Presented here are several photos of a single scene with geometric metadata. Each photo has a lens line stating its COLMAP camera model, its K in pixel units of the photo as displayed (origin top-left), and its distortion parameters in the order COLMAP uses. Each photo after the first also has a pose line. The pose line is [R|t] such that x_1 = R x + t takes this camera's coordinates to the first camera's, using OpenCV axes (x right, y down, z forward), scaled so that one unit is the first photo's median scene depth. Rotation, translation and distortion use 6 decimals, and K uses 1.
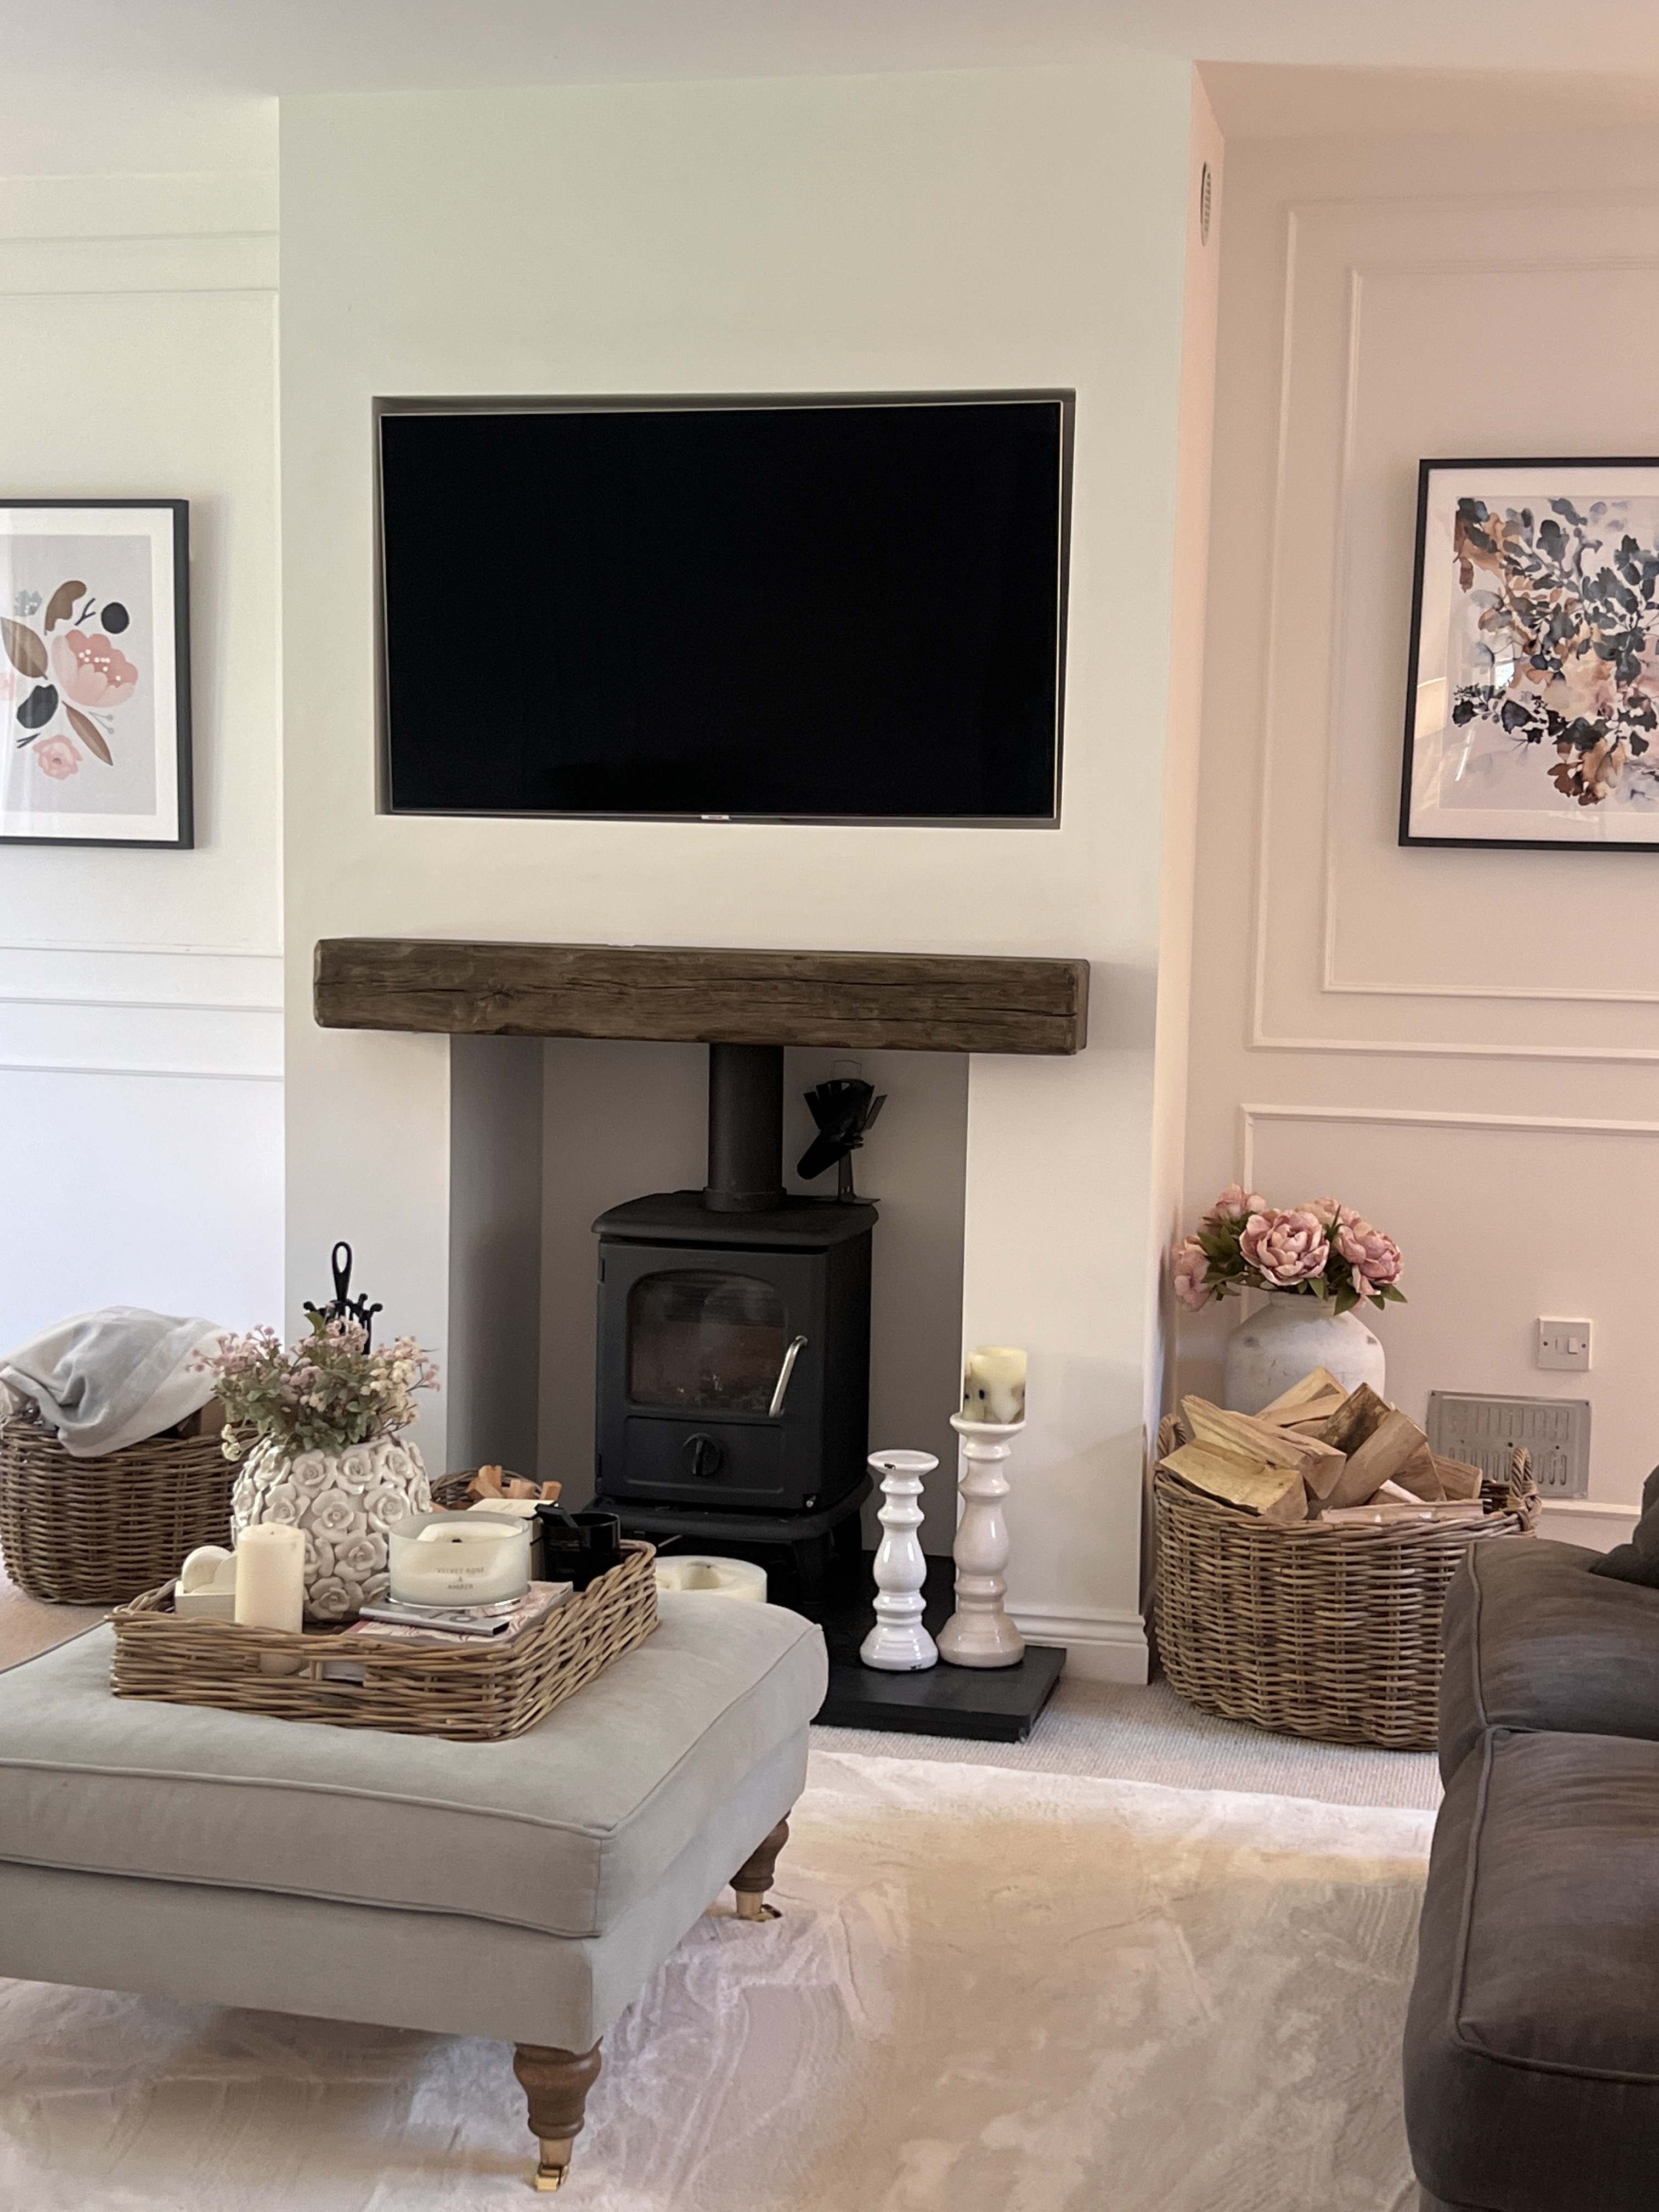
lens RADIAL K [[2819.8, 0, 823.1], [0, 2819.8, 1106.7], [0, 0, 1]] dist [0.112278, 0.000000]
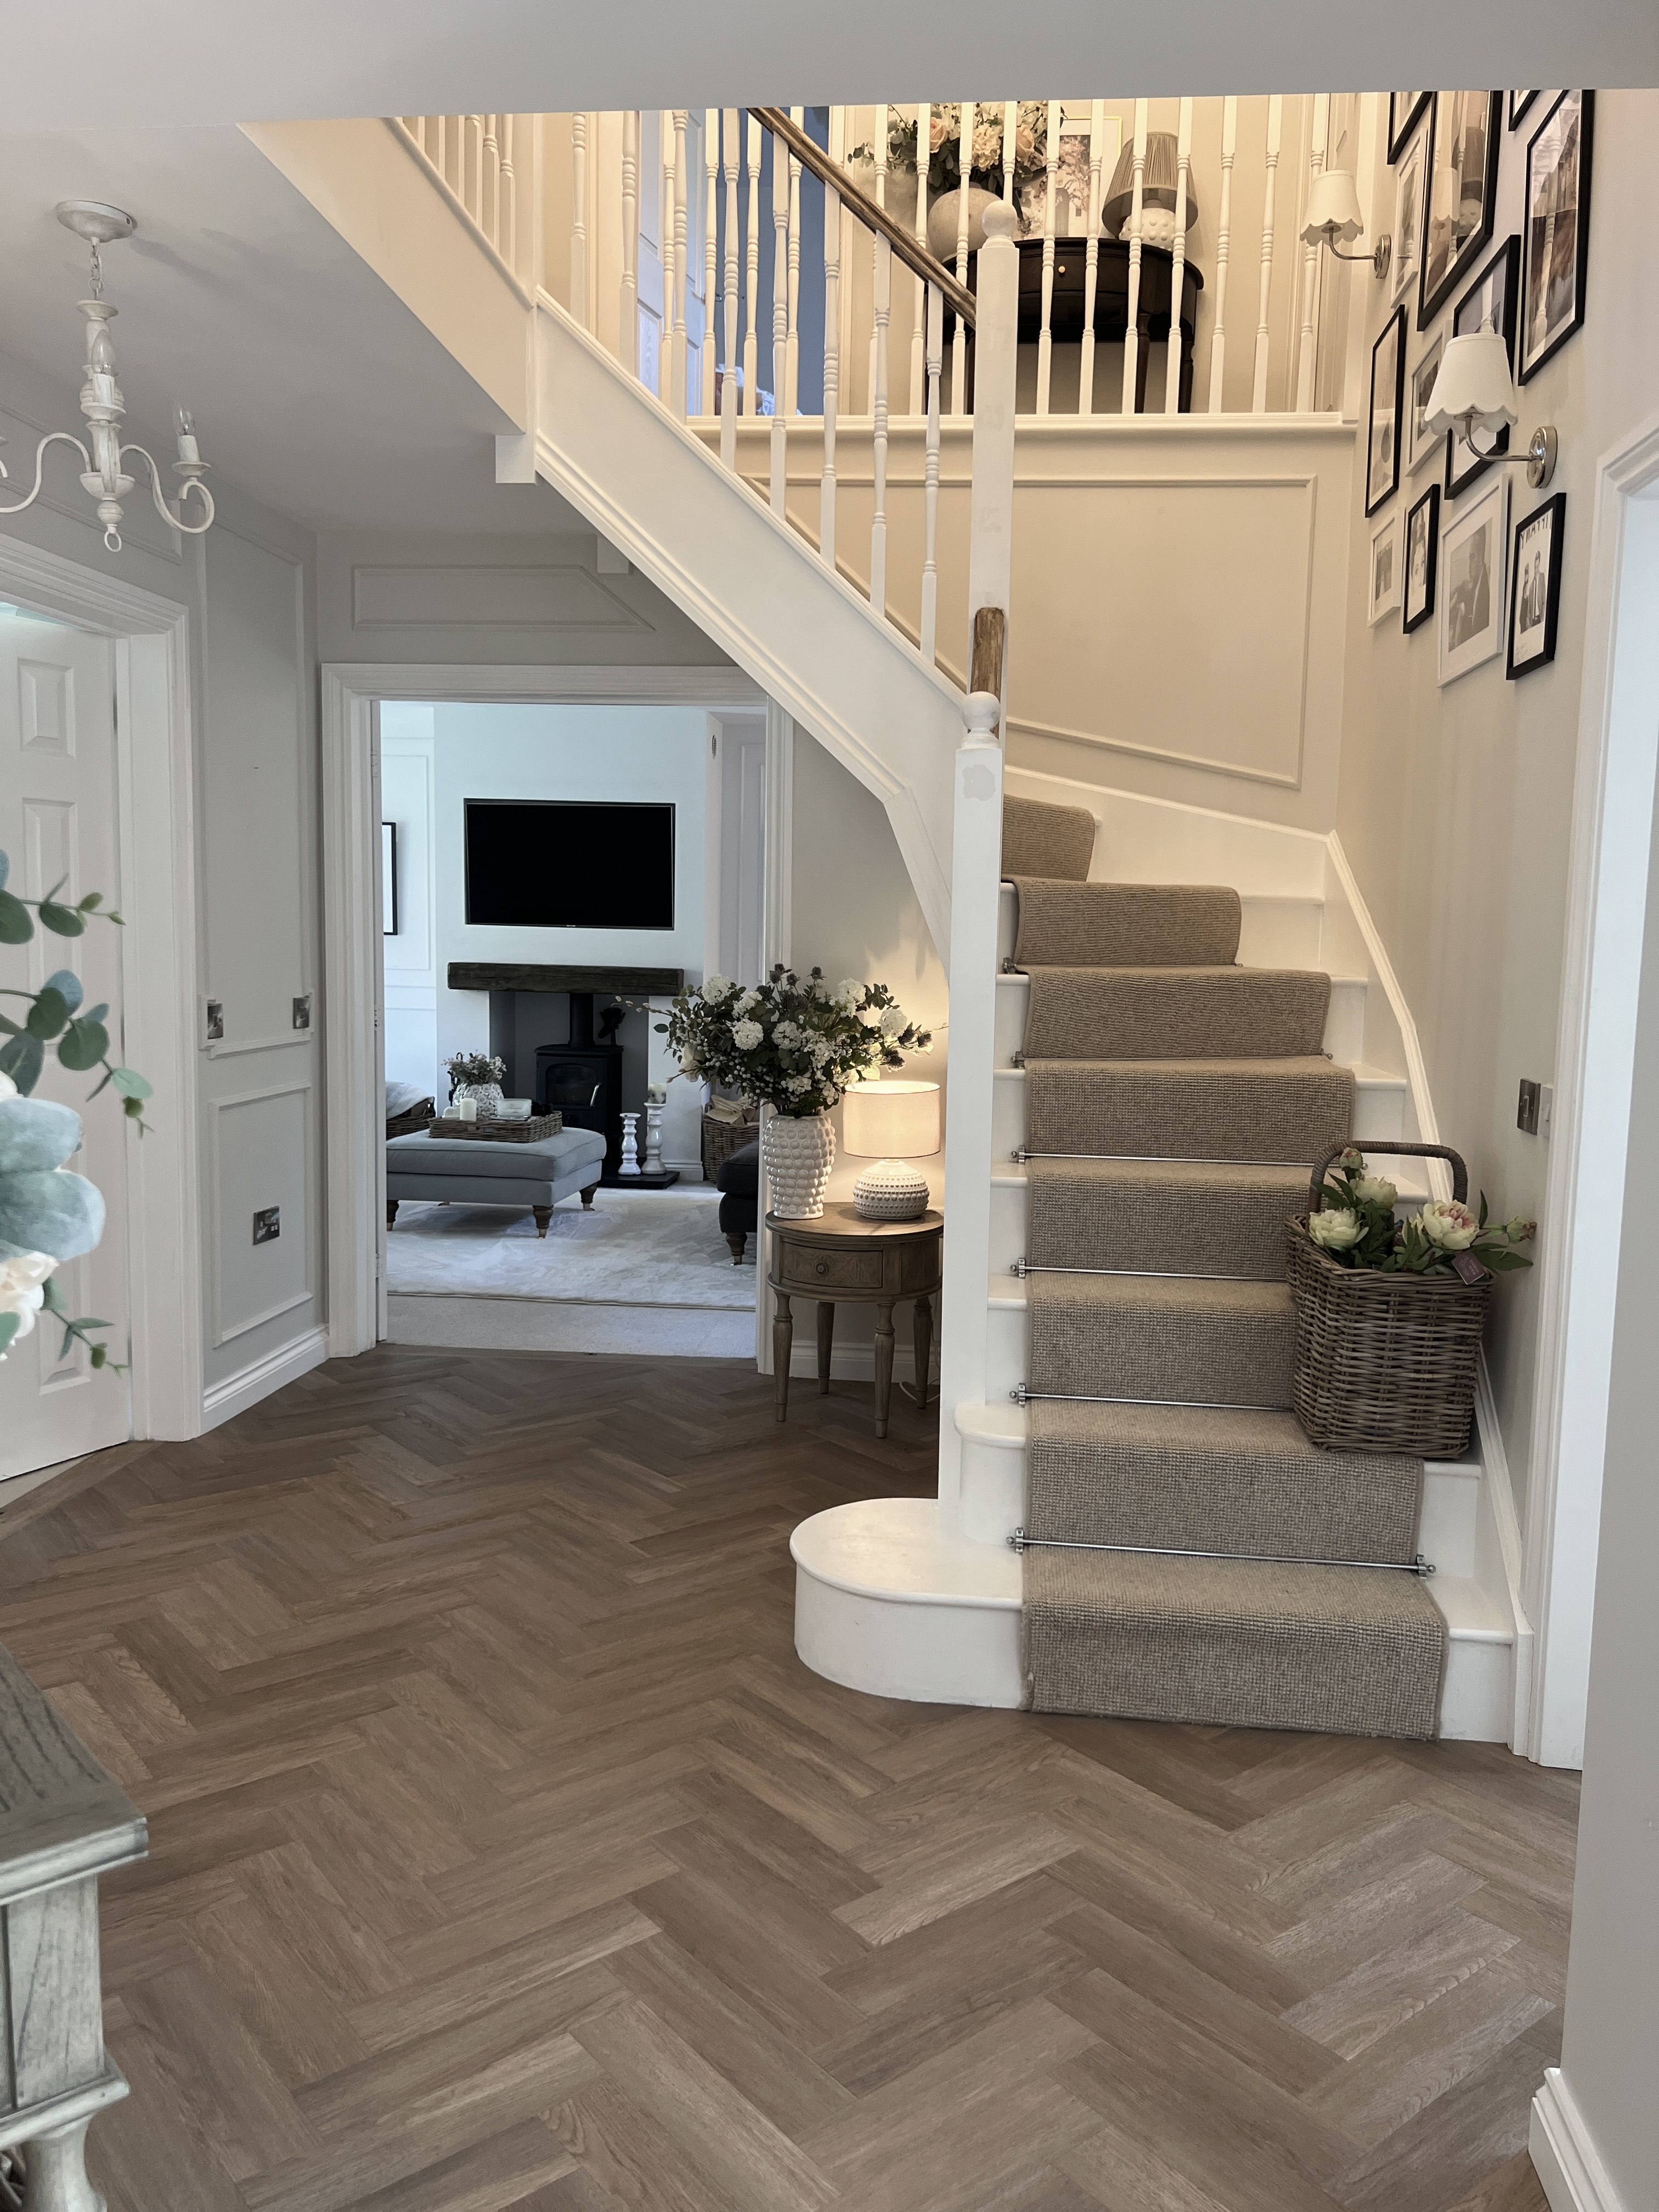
lens RADIAL K [[1653.2, 0, 817.0], [0, 1653.2, 1090.8], [0, 0, 1]] dist [0.051925, -0.033544]
pose [[0.992721, -0.009757, 0.120040, 0.012703], [0.010366, 0.999936, -0.004451, 0.105999], [-0.119989, 0.005663, 0.992759, -0.986688]]
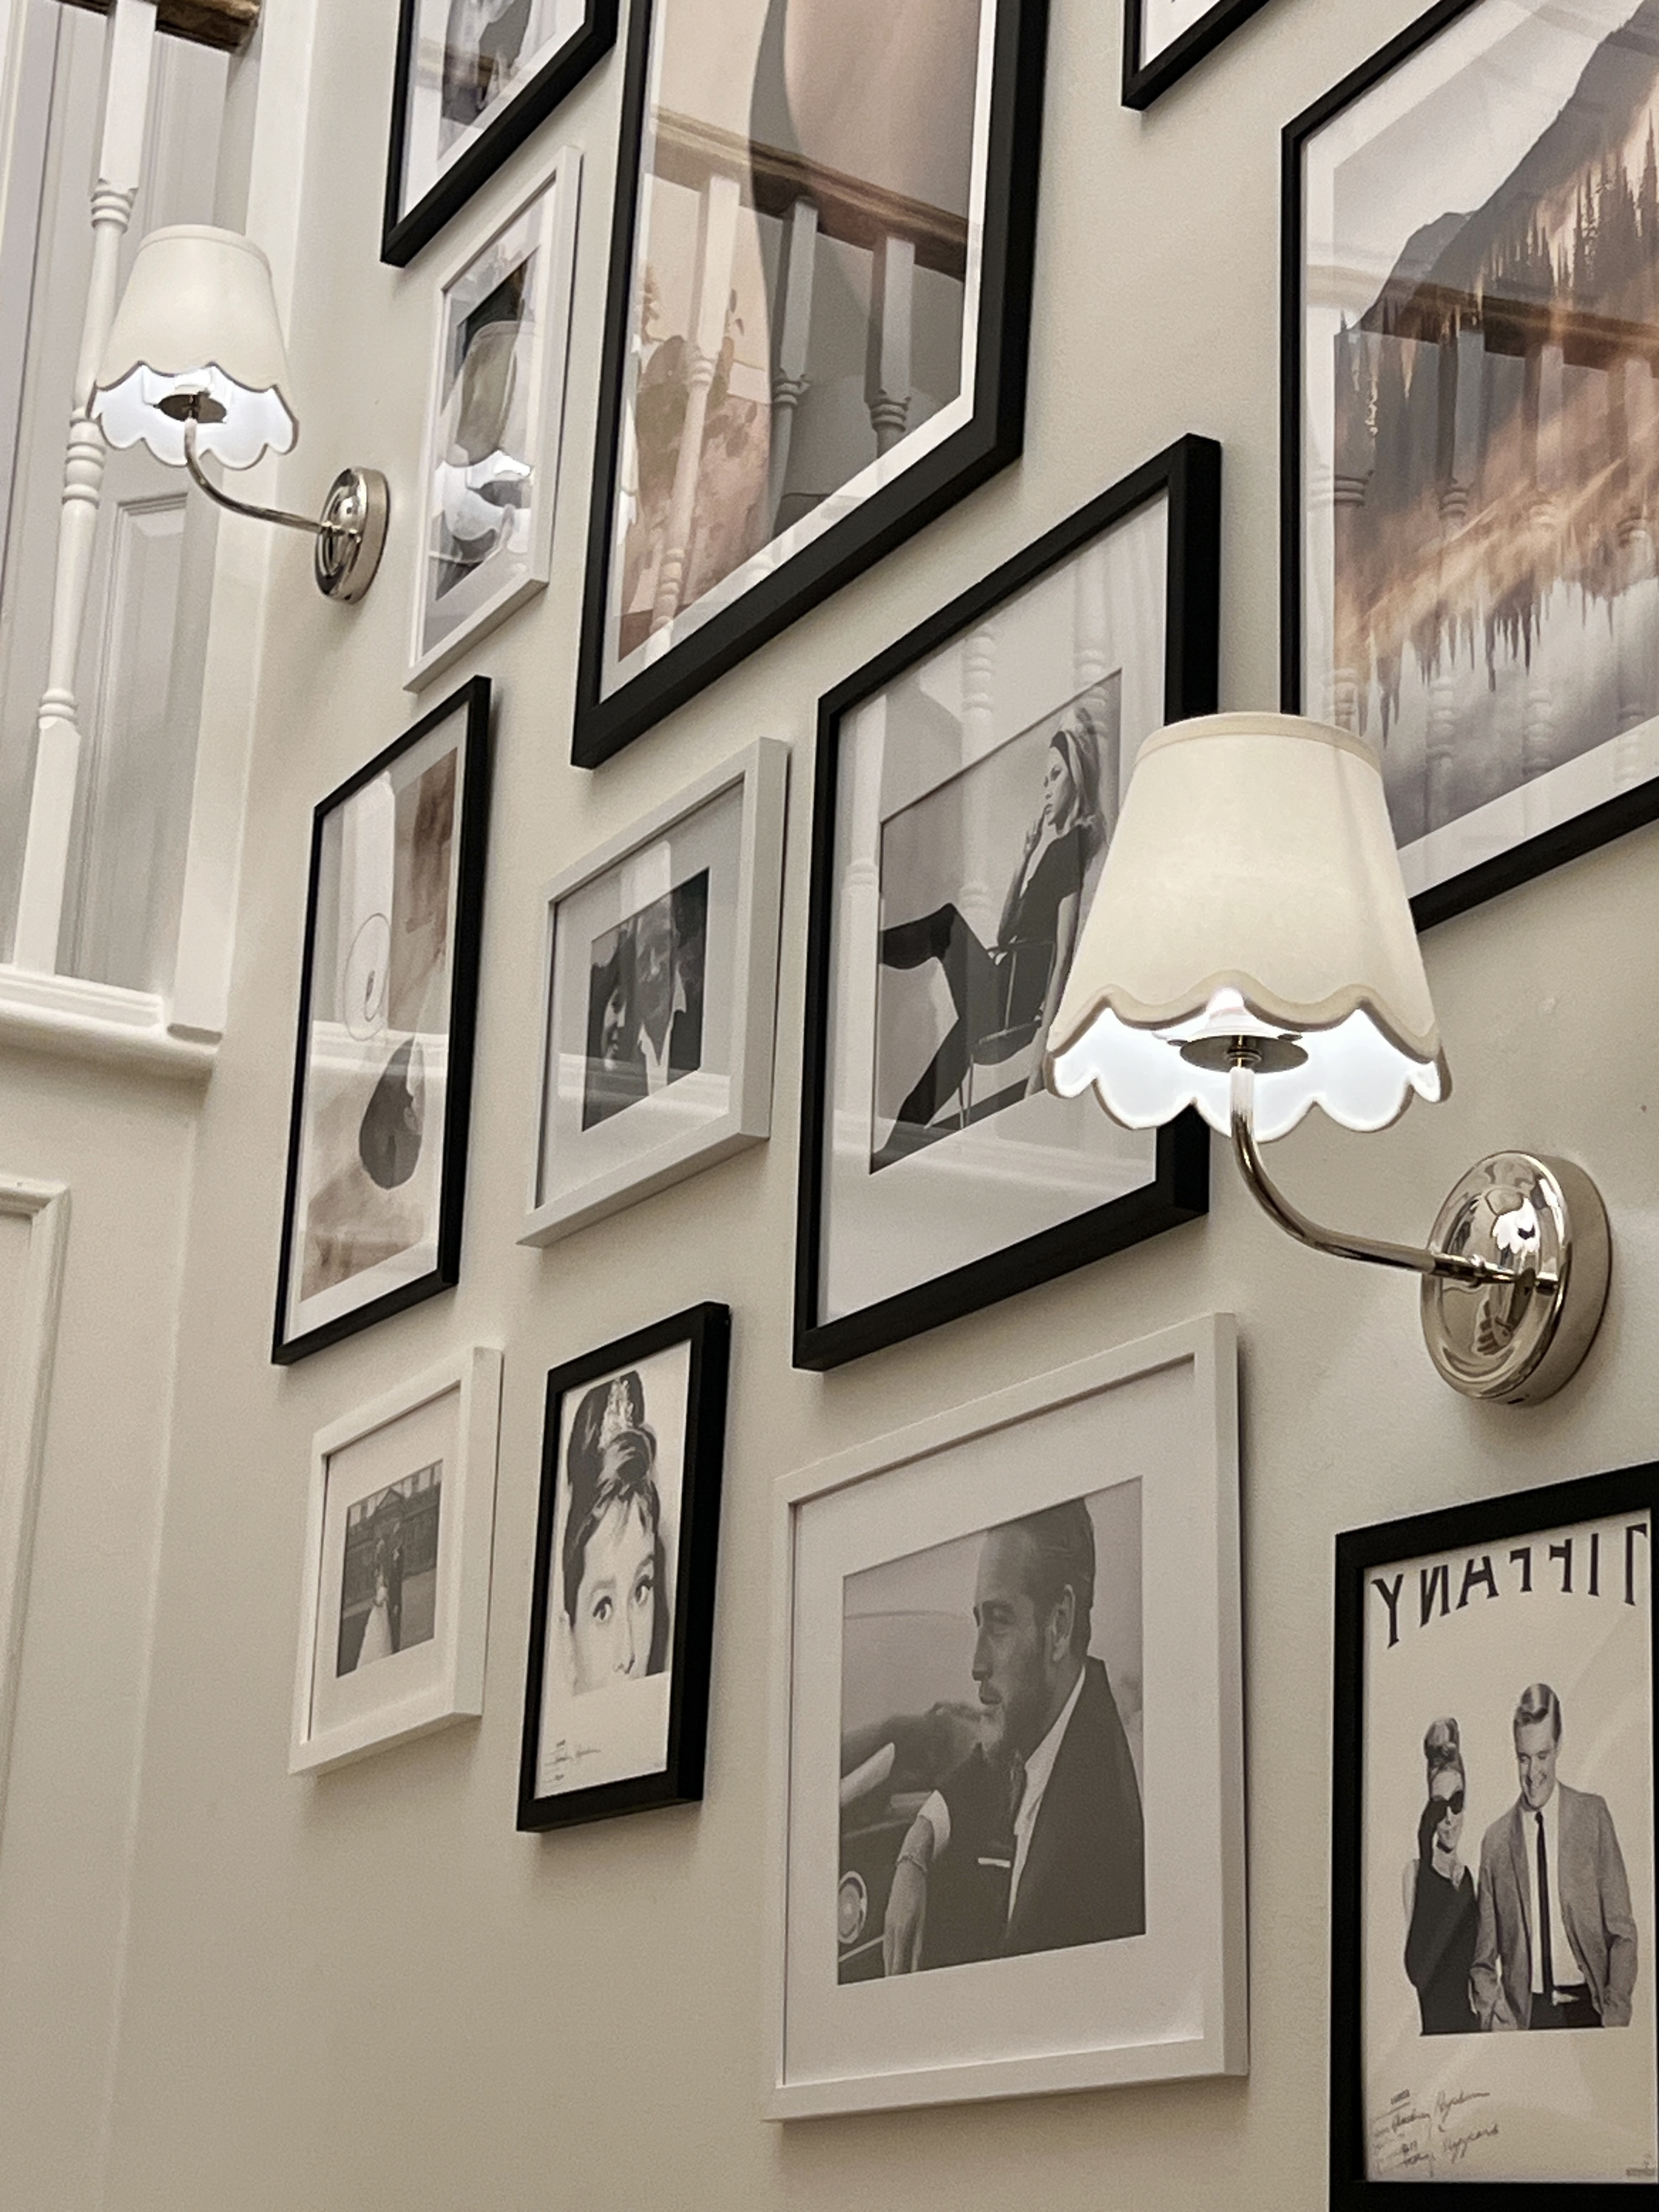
lens RADIAL K [[4195.7, 0, 829.2], [0, 4195.7, 1112.6], [0, 0, 1]] dist [-0.079429, 0.000000]
pose [[0.751690, 0.217862, 0.622493, 0.099258], [0.030004, 0.931589, -0.362272, -0.029343], [-0.658833, 0.290994, 0.693730, -0.573808]]
